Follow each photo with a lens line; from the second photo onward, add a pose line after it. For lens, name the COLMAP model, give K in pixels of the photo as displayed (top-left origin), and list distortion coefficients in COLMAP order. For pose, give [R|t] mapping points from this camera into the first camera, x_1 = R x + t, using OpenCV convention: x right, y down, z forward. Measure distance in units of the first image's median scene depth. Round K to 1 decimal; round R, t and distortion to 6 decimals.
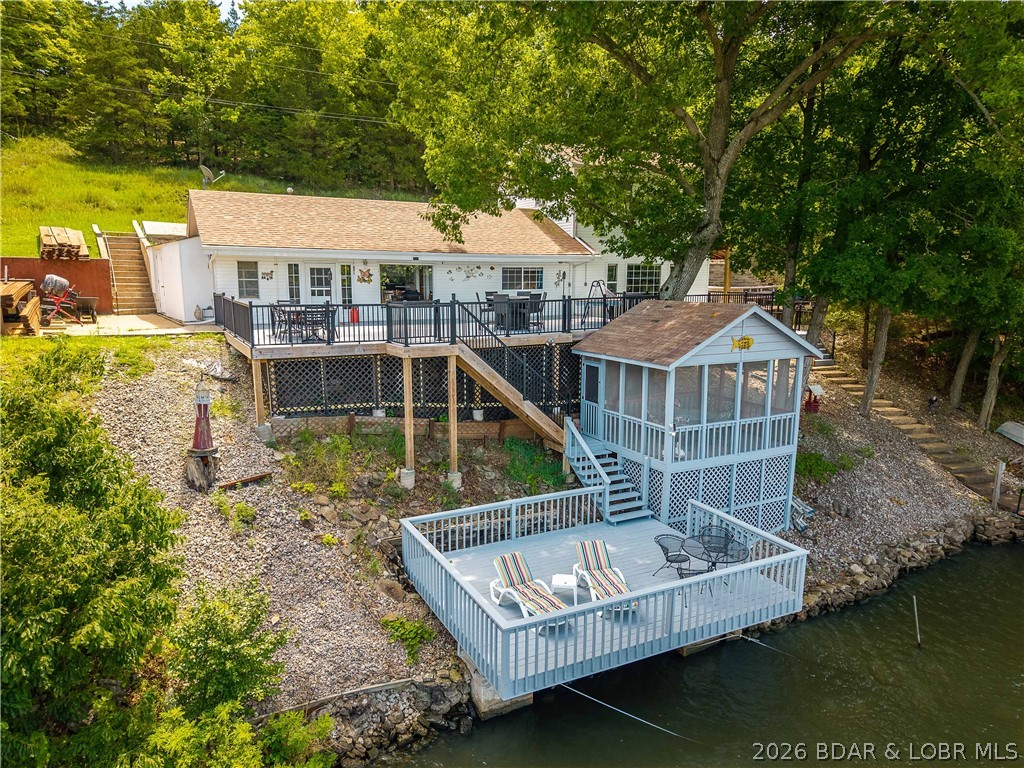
lens RADIAL K [[703.5, 0, 512.0], [0, 703.5, 384.0], [0, 0, 1]] dist [0.020237, -0.001554]
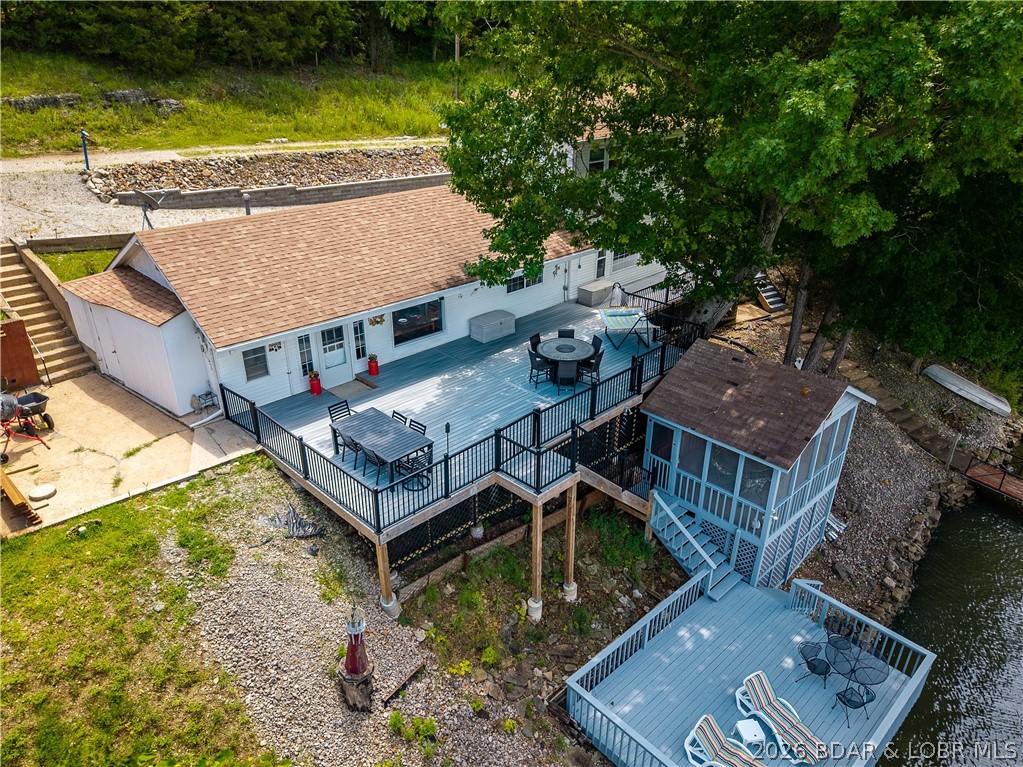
lens RADIAL K [[702.8, 0, 511.5], [0, 702.8, 383.5], [0, 0, 1]] dist [0.020237, -0.001554]
pose [[0.959500, -0.122733, 0.253568, -0.362640], [0.043577, 0.953935, 0.296831, -0.420545], [-0.278318, -0.273759, 0.920649, 0.192481]]
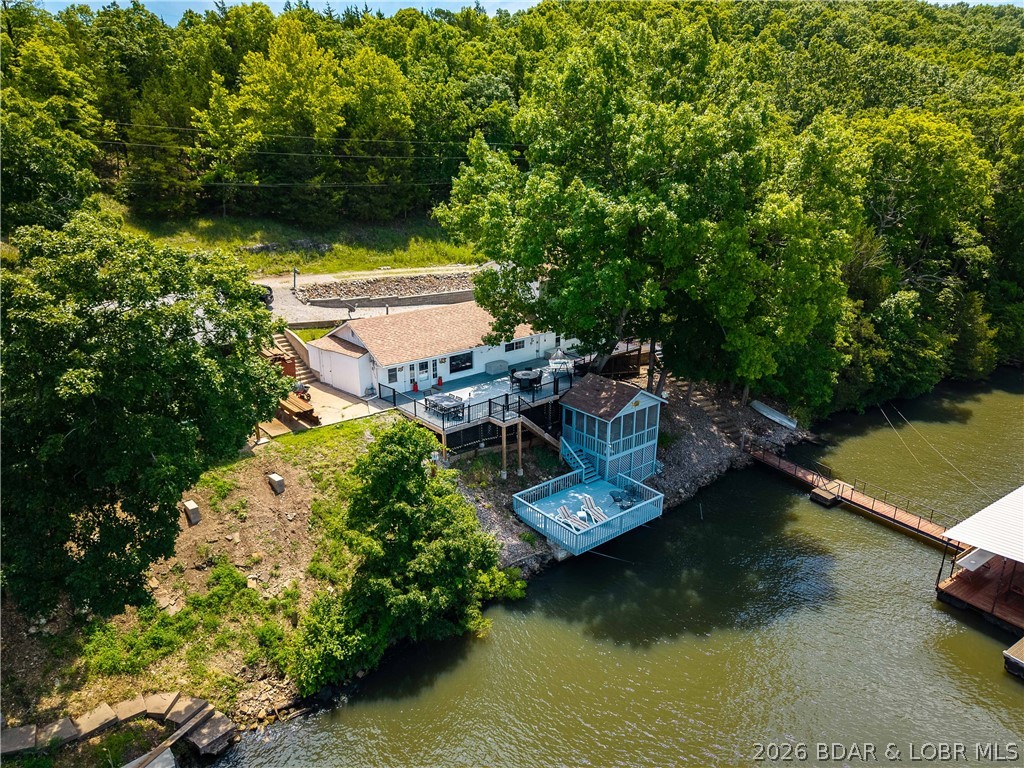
lens RADIAL K [[722.7, 0, 512.0], [0, 722.7, 384.0], [0, 0, 1]] dist [0.103590, -0.000390]
pose [[0.976969, -0.071521, 0.201038, -0.551585], [0.035747, 0.983698, 0.176241, -0.555572], [-0.210366, -0.164995, 0.963599, -1.214045]]
